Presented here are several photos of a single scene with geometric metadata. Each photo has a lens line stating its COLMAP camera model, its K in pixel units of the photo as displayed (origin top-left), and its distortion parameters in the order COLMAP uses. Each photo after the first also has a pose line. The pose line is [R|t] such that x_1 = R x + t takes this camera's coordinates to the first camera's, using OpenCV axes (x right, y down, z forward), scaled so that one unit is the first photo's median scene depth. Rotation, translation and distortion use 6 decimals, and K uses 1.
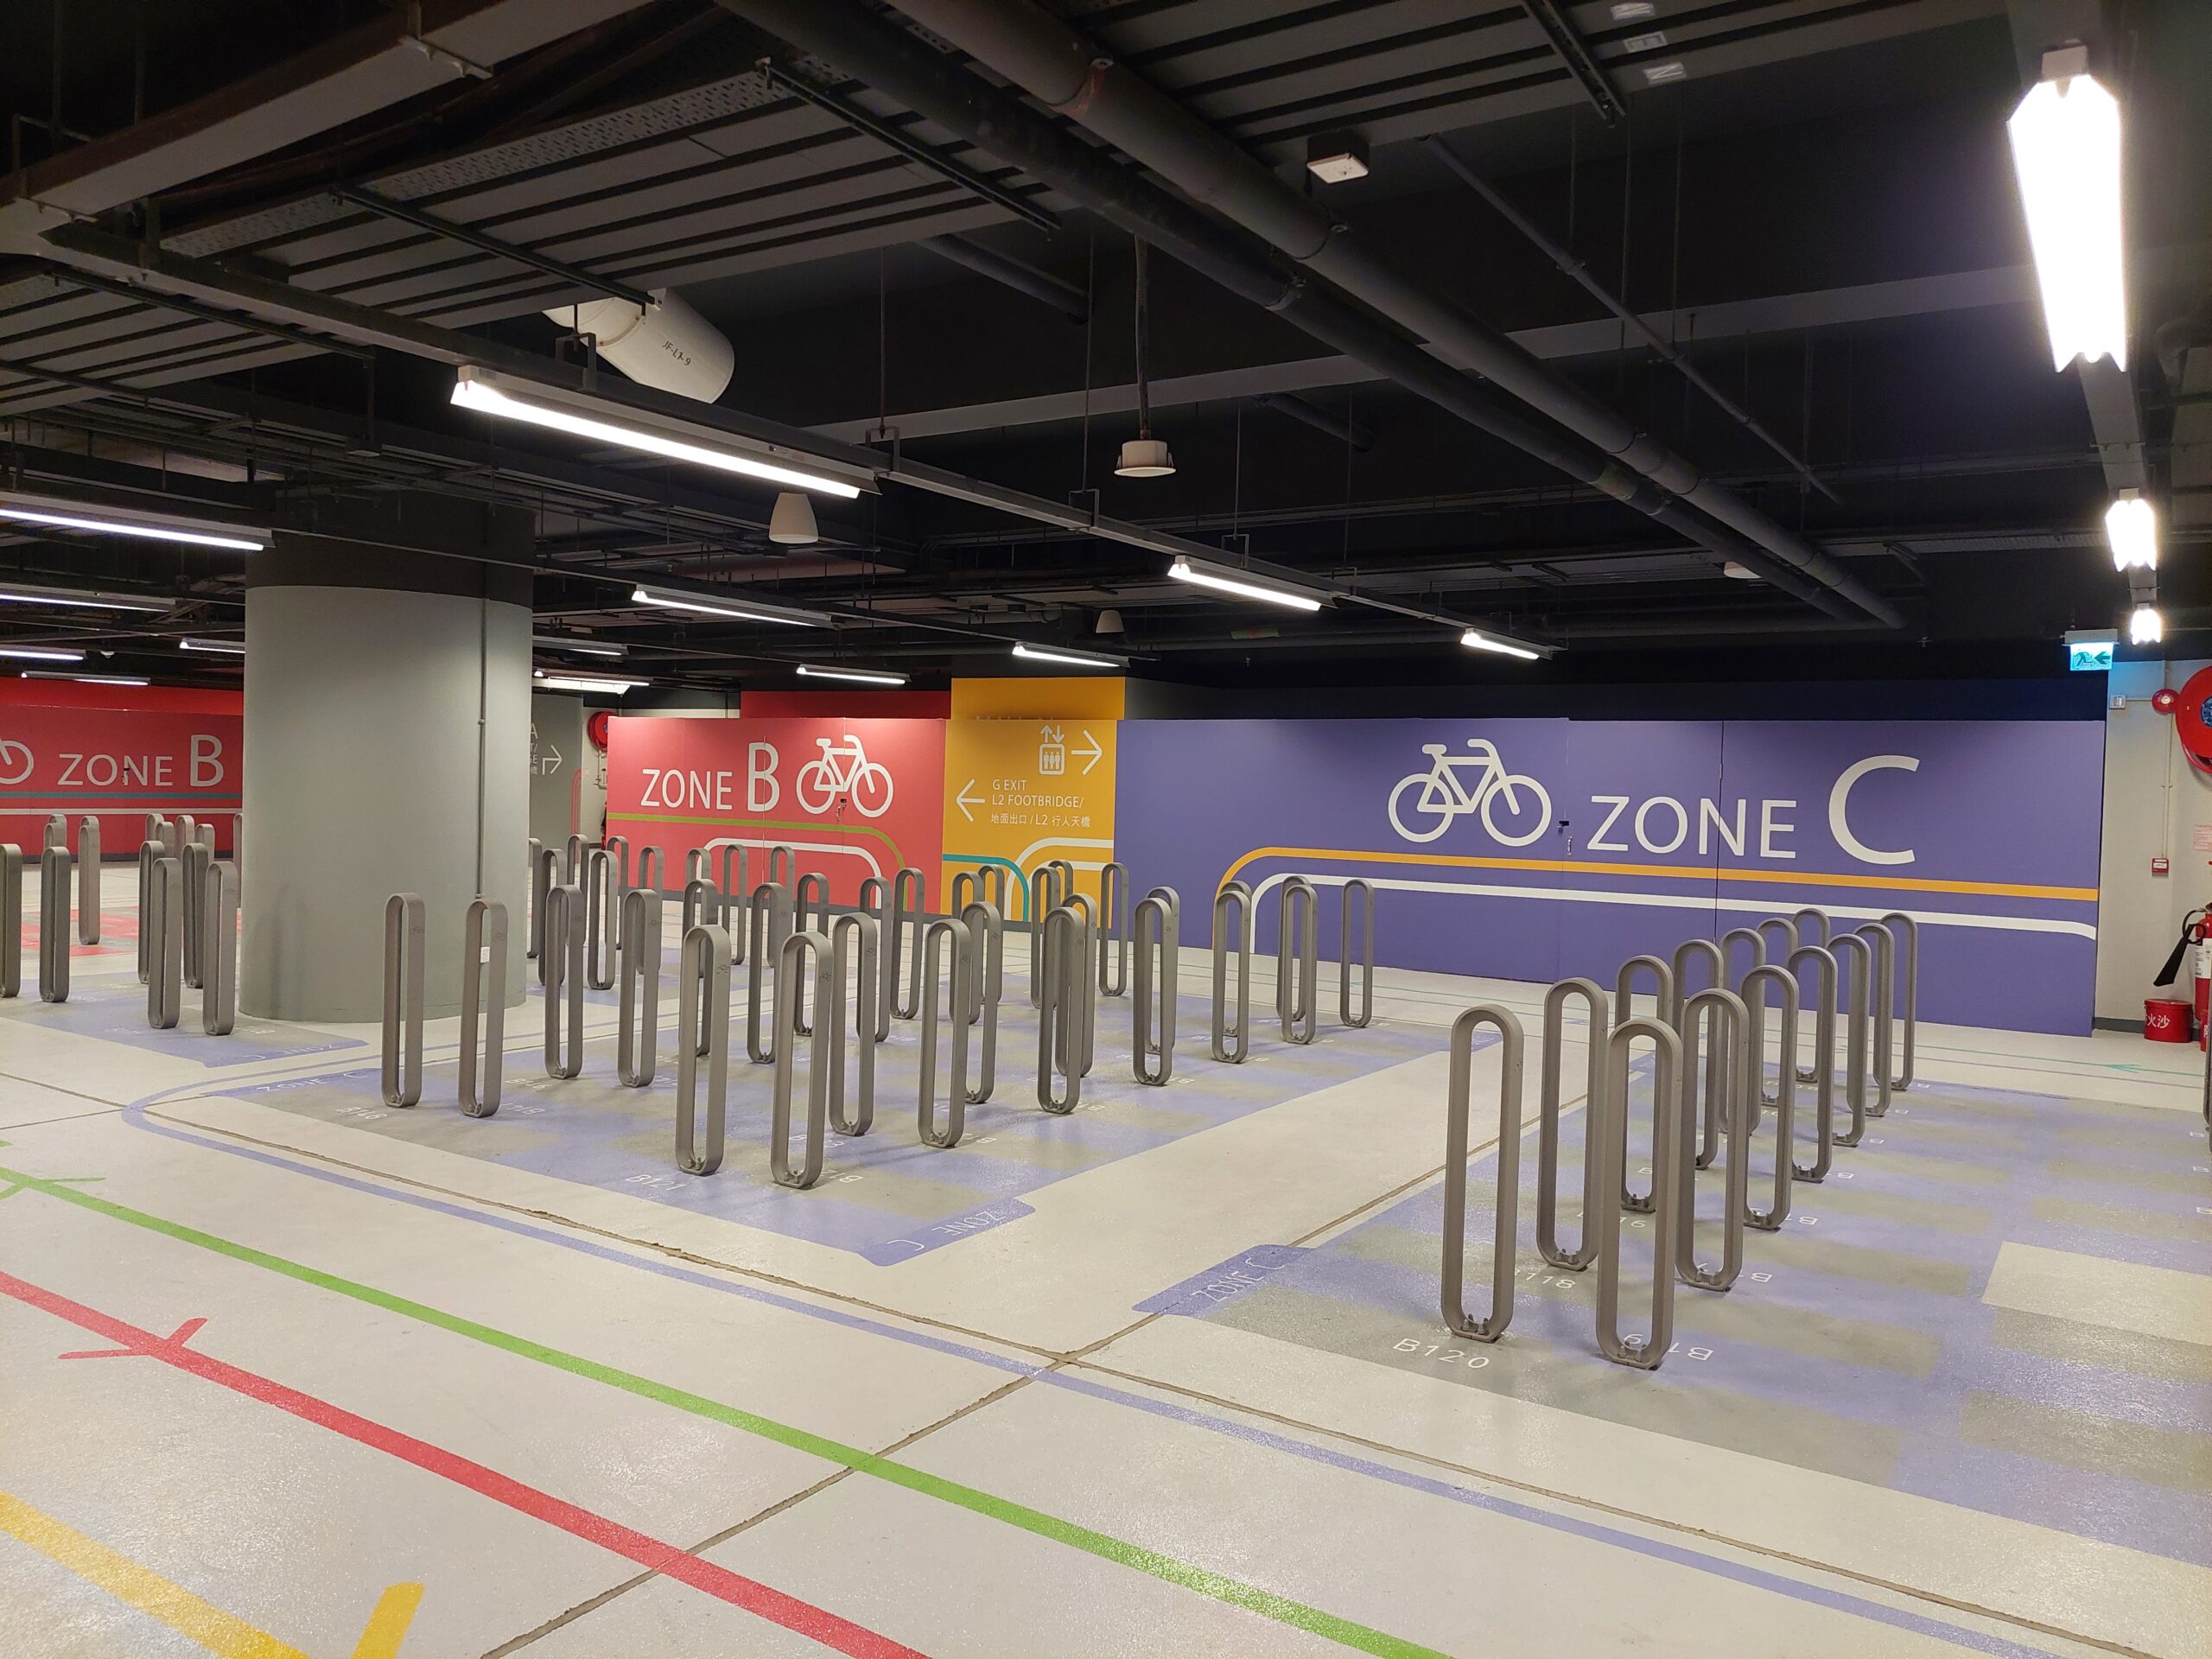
lens RADIAL K [[1564.6, 0, 1106.0], [0, 1564.6, 829.5], [0, 0, 1]] dist [0.074882, -0.080343]
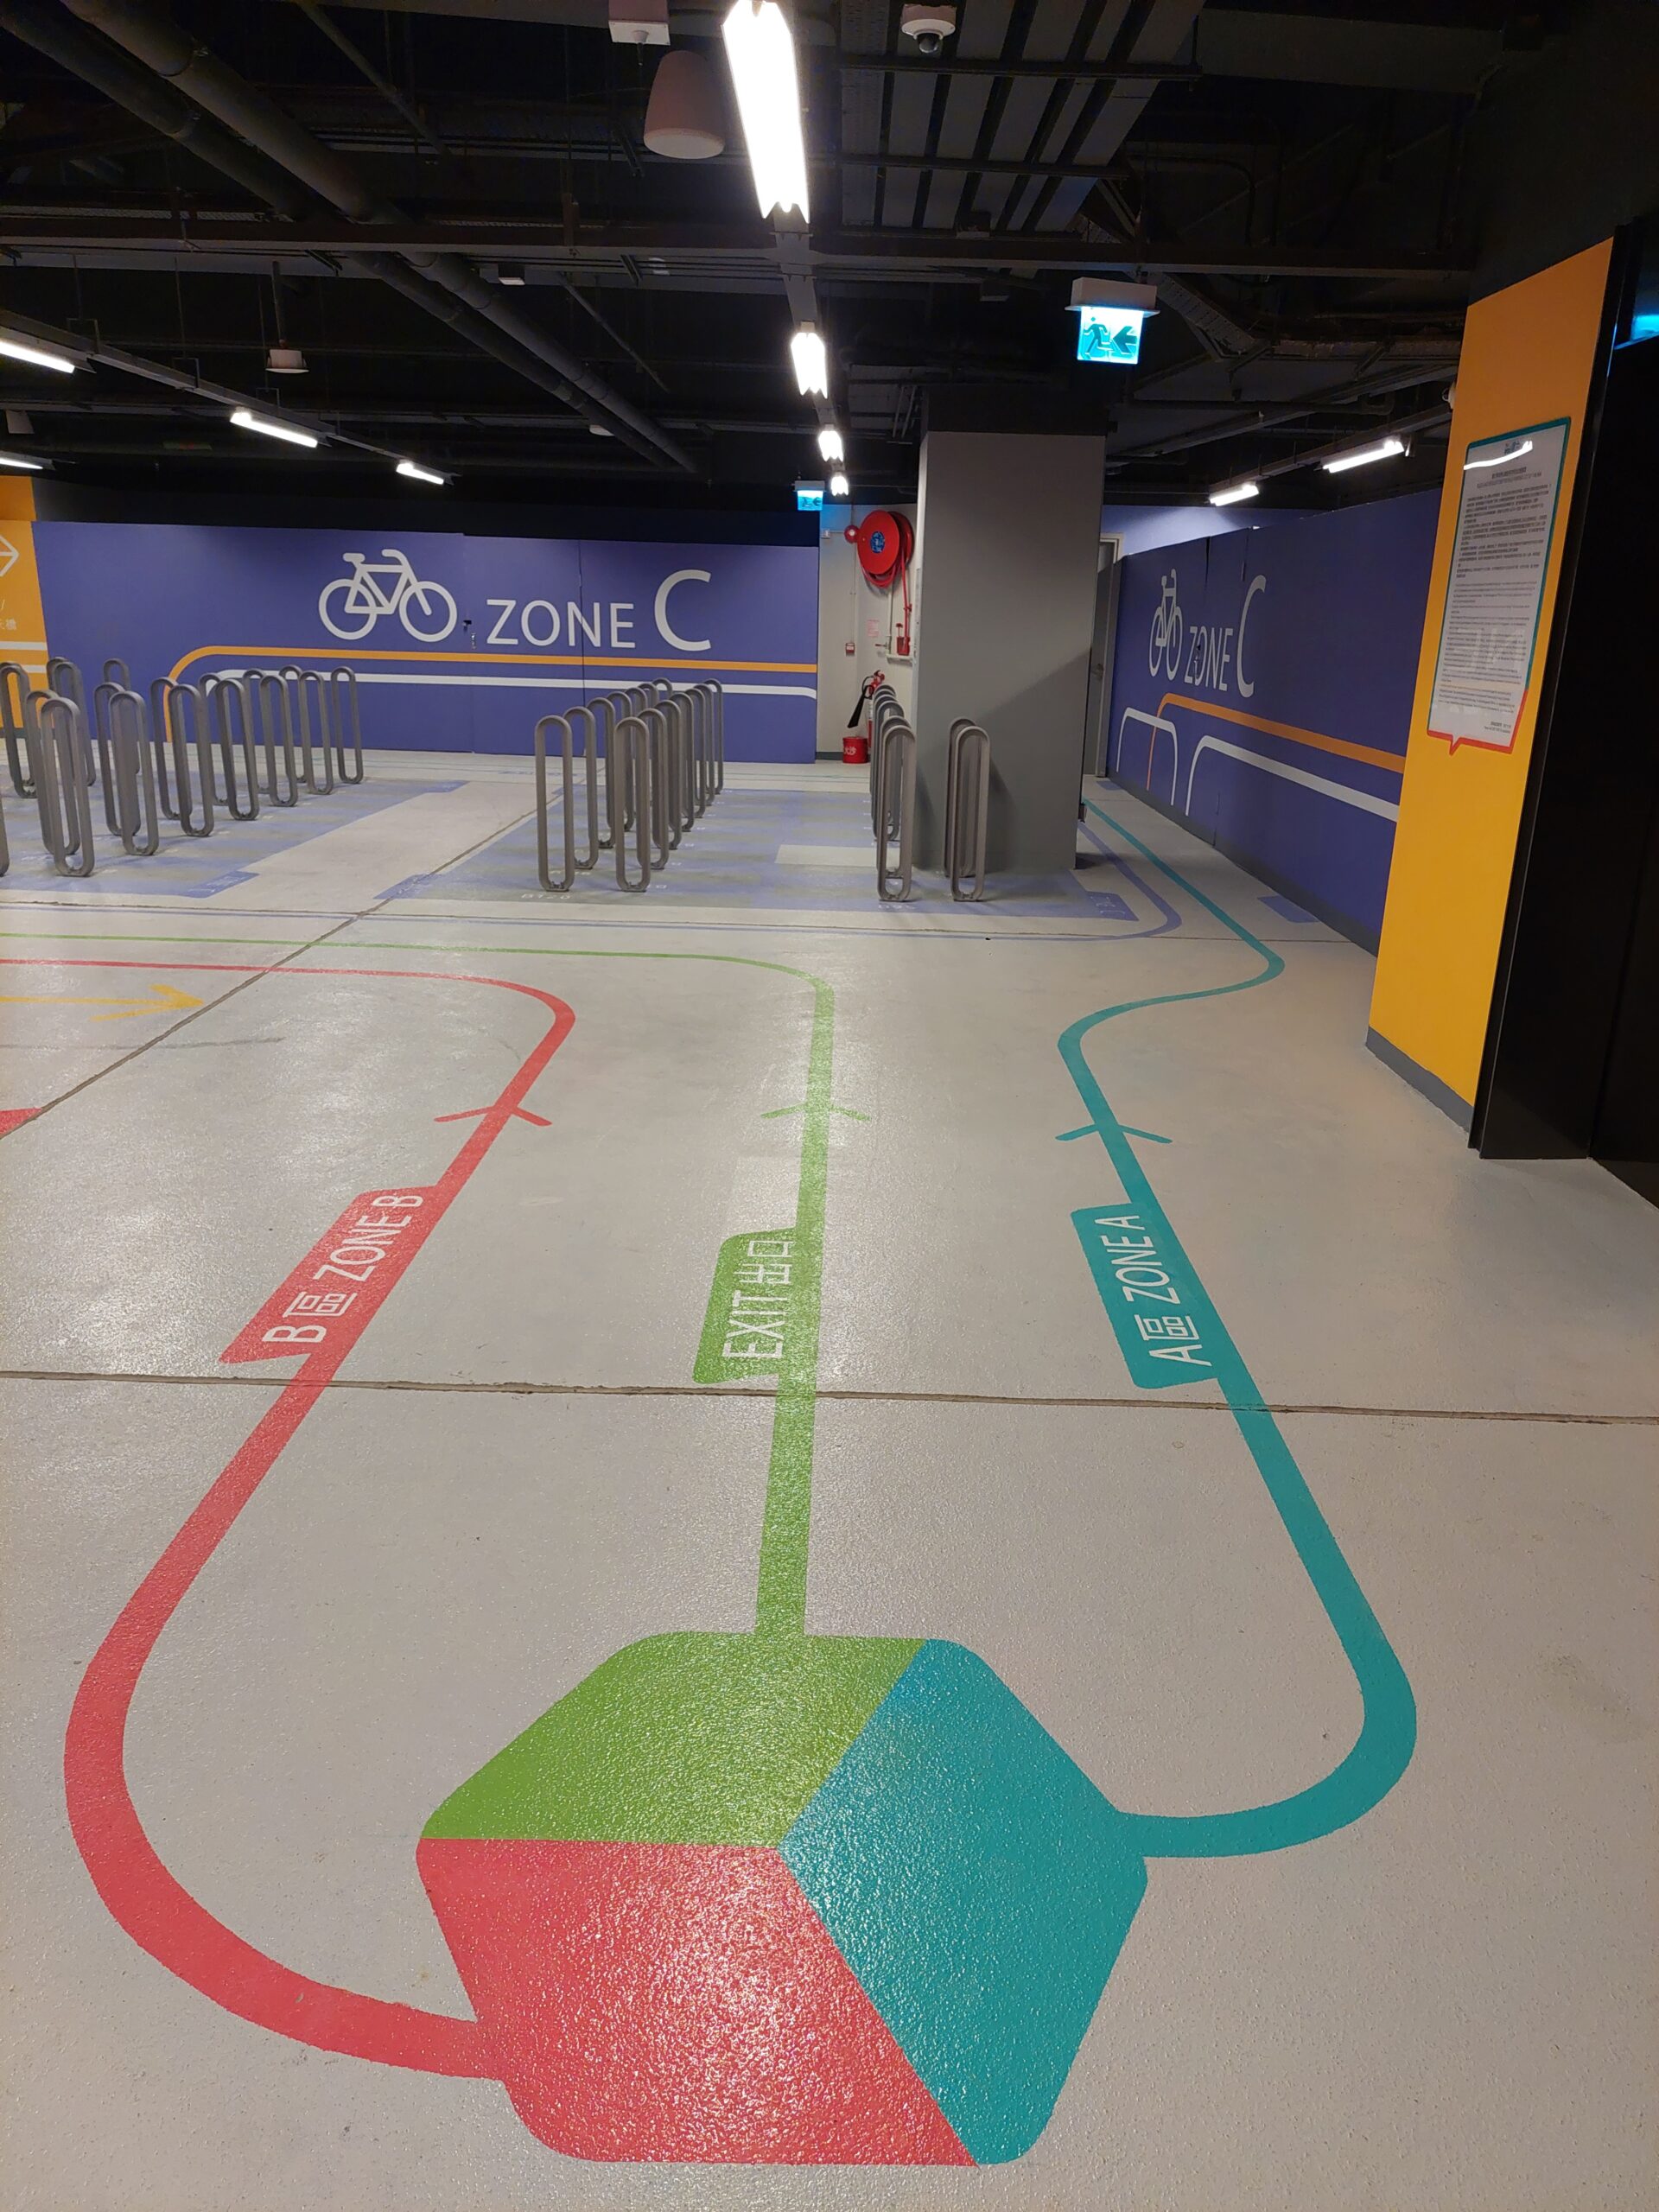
lens RADIAL K [[1564.6, 0, 829.5], [0, 1564.6, 1106.0], [0, 0, 1]] dist [0.074882, -0.080343]
pose [[0.842645, -0.166793, 0.511986, -0.197322], [0.014338, 0.957430, 0.288310, 0.007214], [-0.538279, -0.235601, 0.809165, -0.308888]]
